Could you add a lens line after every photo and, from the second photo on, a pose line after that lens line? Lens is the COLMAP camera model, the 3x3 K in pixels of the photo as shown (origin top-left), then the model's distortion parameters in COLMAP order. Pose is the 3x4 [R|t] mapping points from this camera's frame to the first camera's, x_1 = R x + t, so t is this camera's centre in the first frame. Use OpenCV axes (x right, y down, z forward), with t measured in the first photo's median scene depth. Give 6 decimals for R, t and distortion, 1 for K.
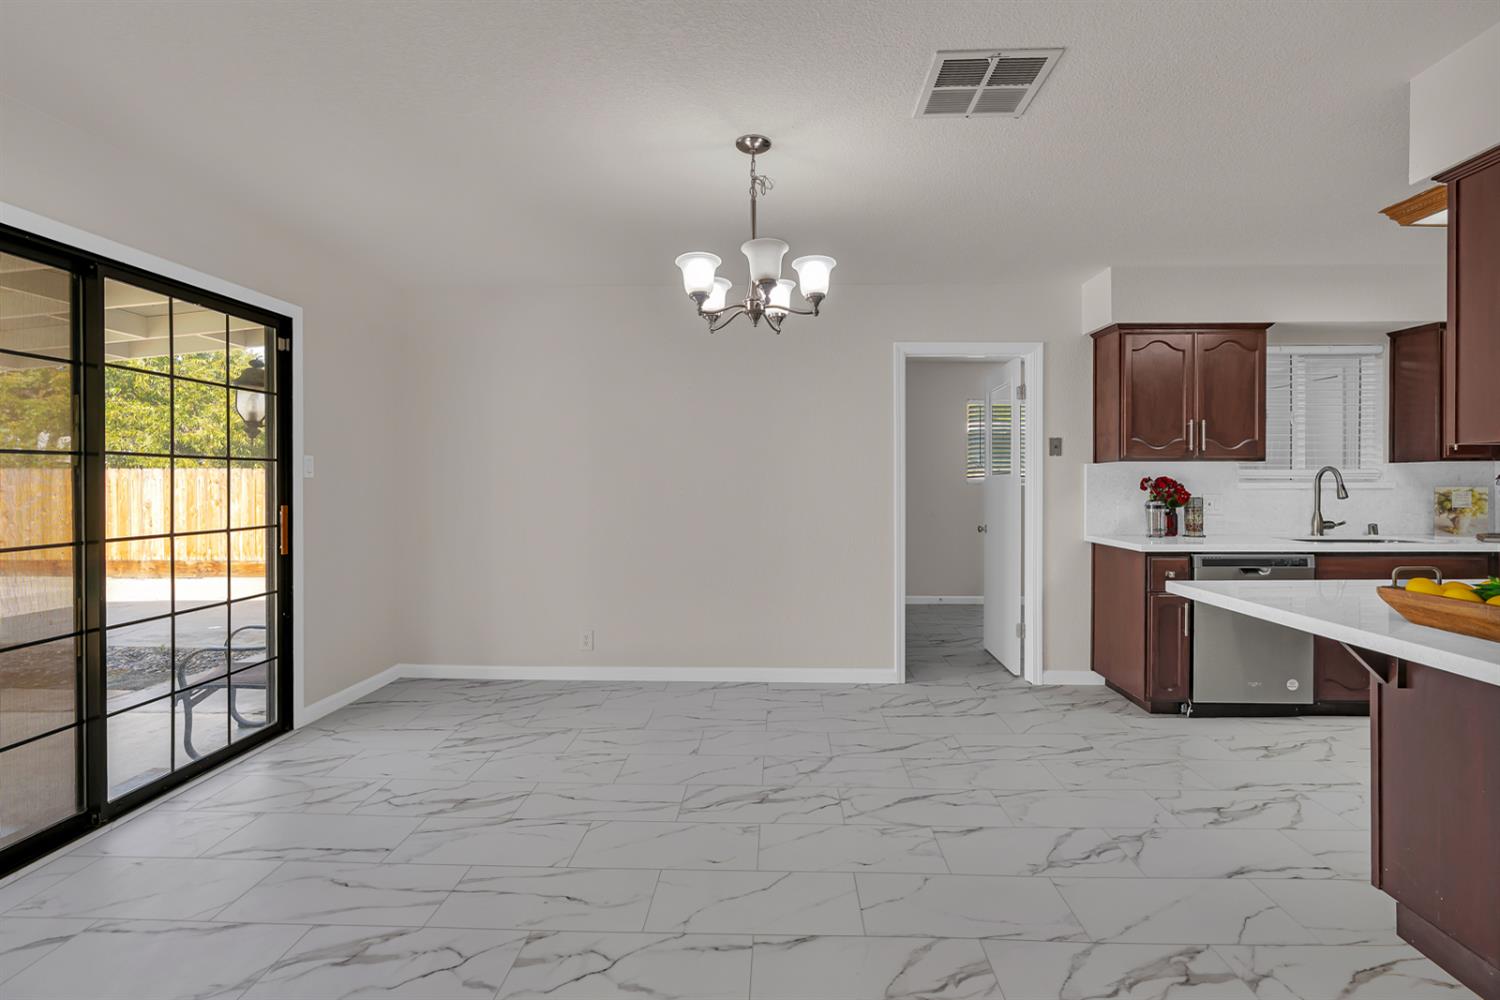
lens RADIAL K [[676.5, 0, 757.9], [0, 676.5, 491.7], [0, 0, 1]] dist [-0.008450, 0.003246]
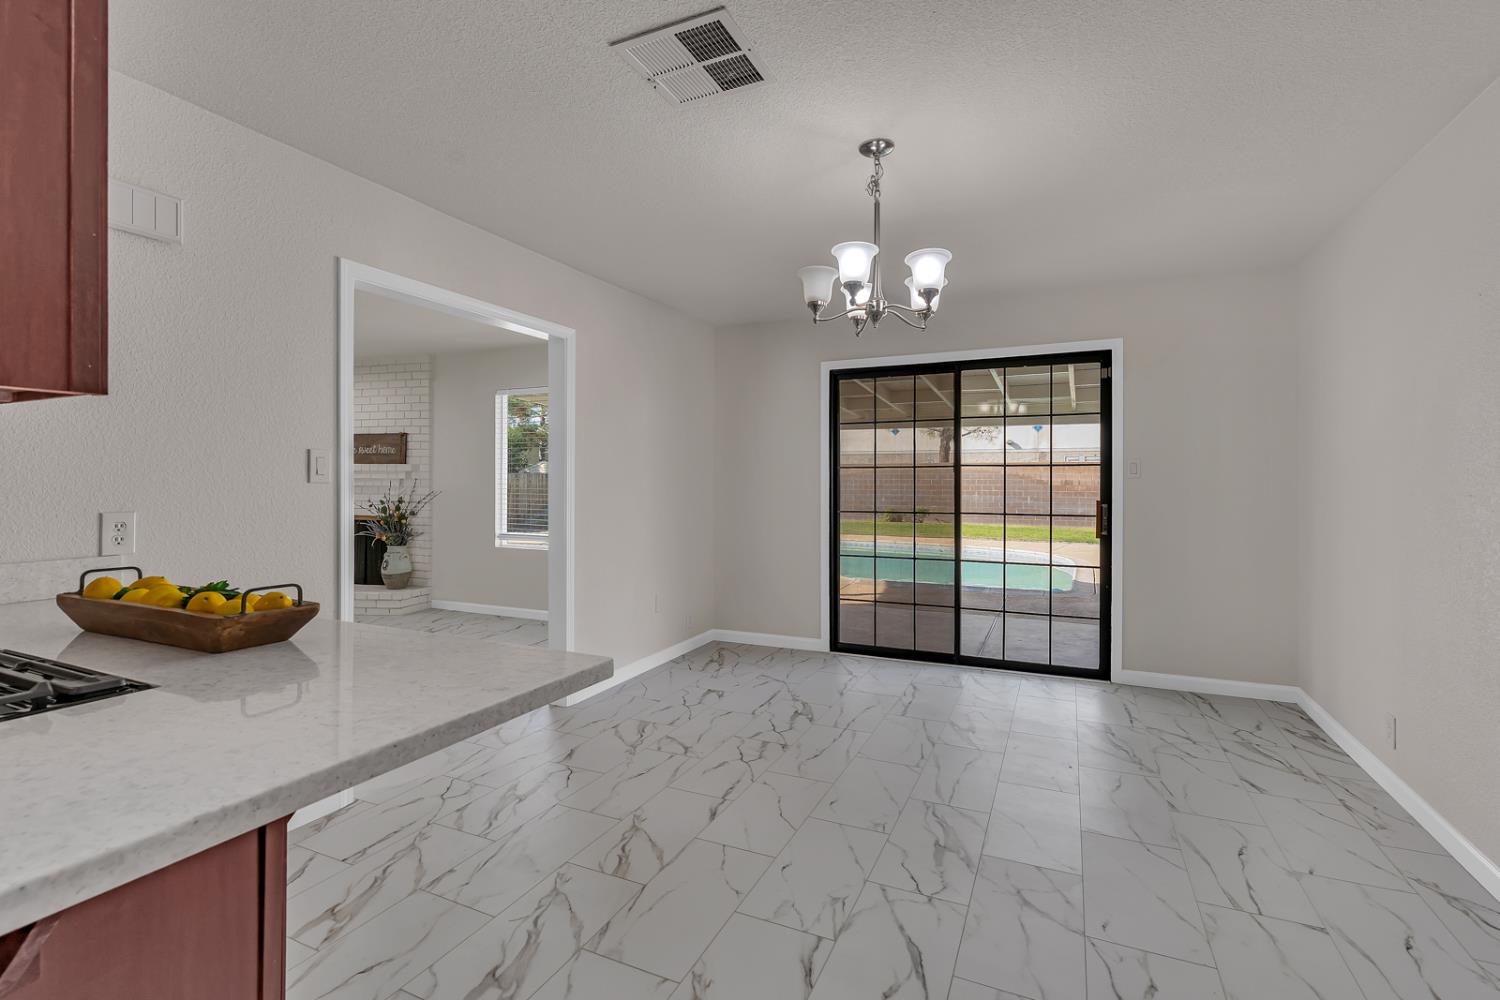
lens RADIAL K [[632.3, 0, 732.1], [0, 632.3, 476.9], [0, 0, 1]] dist [-0.013082, 0.000220]
pose [[-0.377084, -0.006334, -0.926157, 0.607273], [-0.015767, 0.999876, -0.000418, -0.010527], [0.926045, 0.014445, -0.377137, 0.738219]]
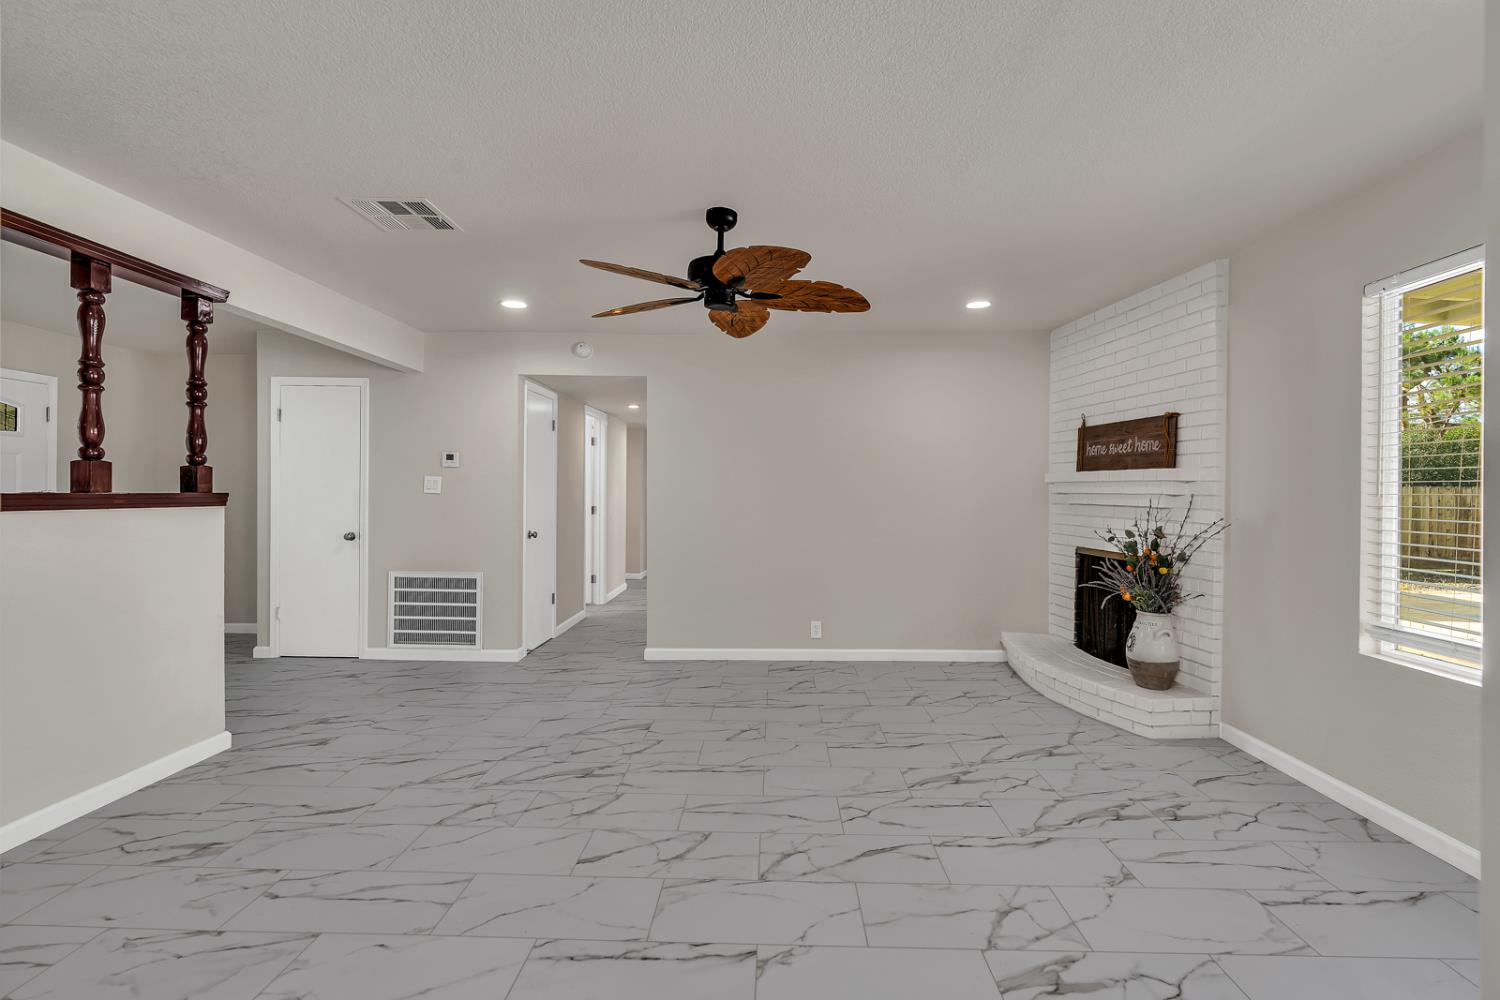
lens RADIAL K [[676.5, 0, 755.6], [0, 676.5, 493.8], [0, 0, 1]] dist [-0.008450, 0.003246]
pose [[-0.999983, -0.004656, 0.003369, -0.032122], [-0.004604, 0.999875, 0.015150, -0.005416], [-0.003439, 0.015134, -0.999880, 0.287846]]
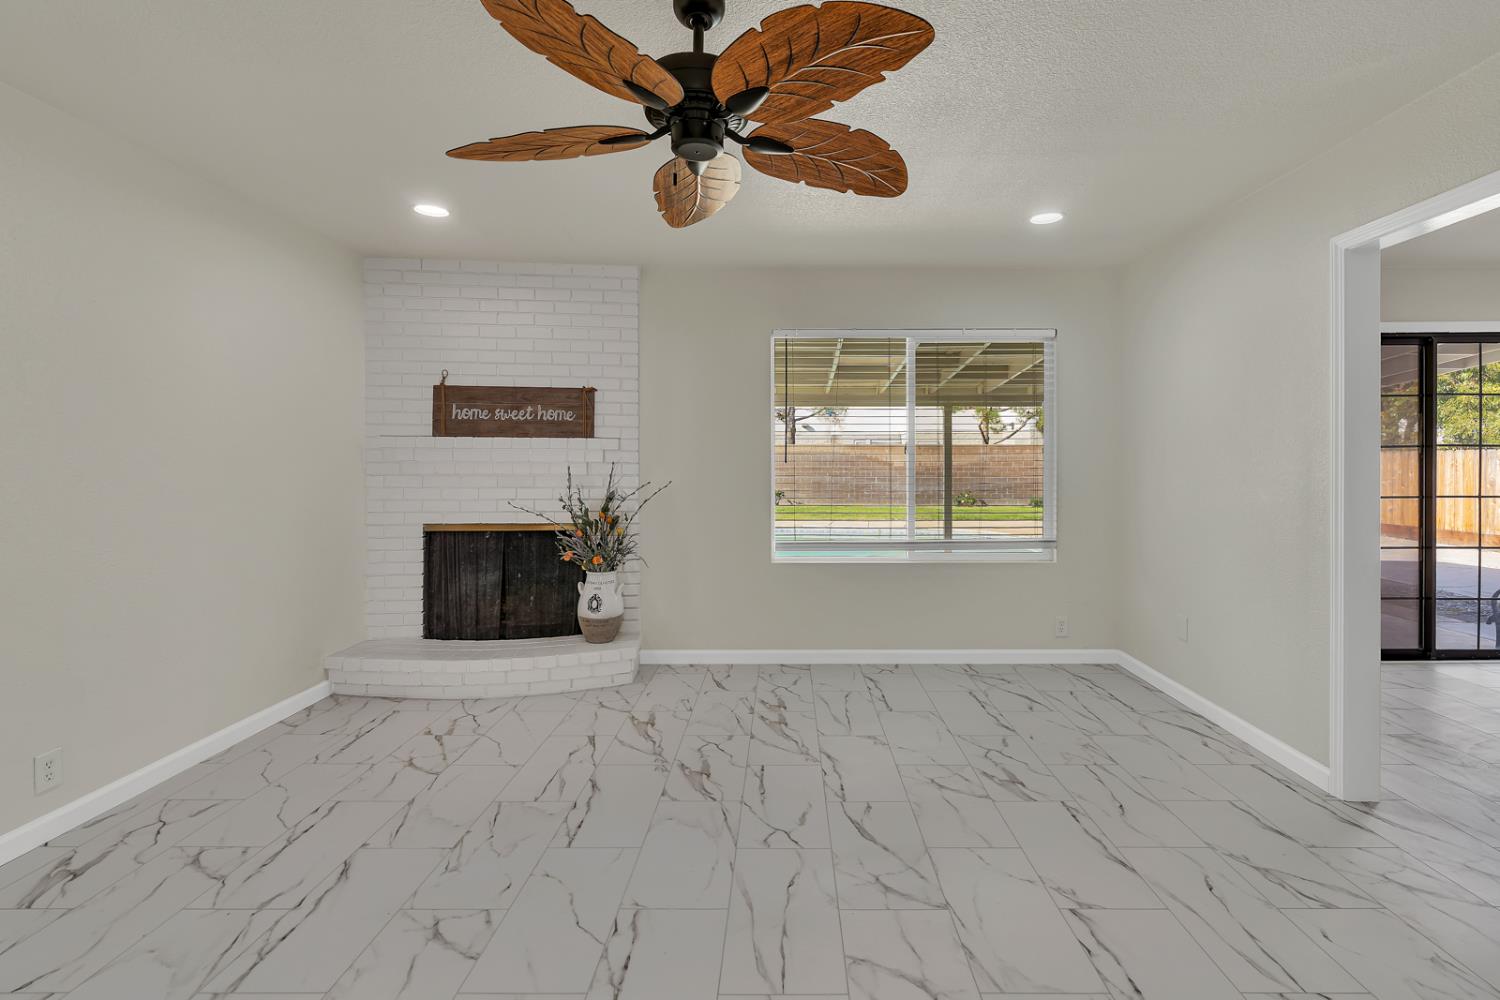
lens RADIAL K [[693.4, 0, 779.4], [0, 693.4, 461.3], [0, 0, 1]] dist [-0.005799, 0.001873]
pose [[0.021685, -0.002749, -0.999761, 0.527143], [-0.012793, 0.999914, -0.003027, 0.006771], [0.999683, 0.012856, 0.021648, -0.497443]]
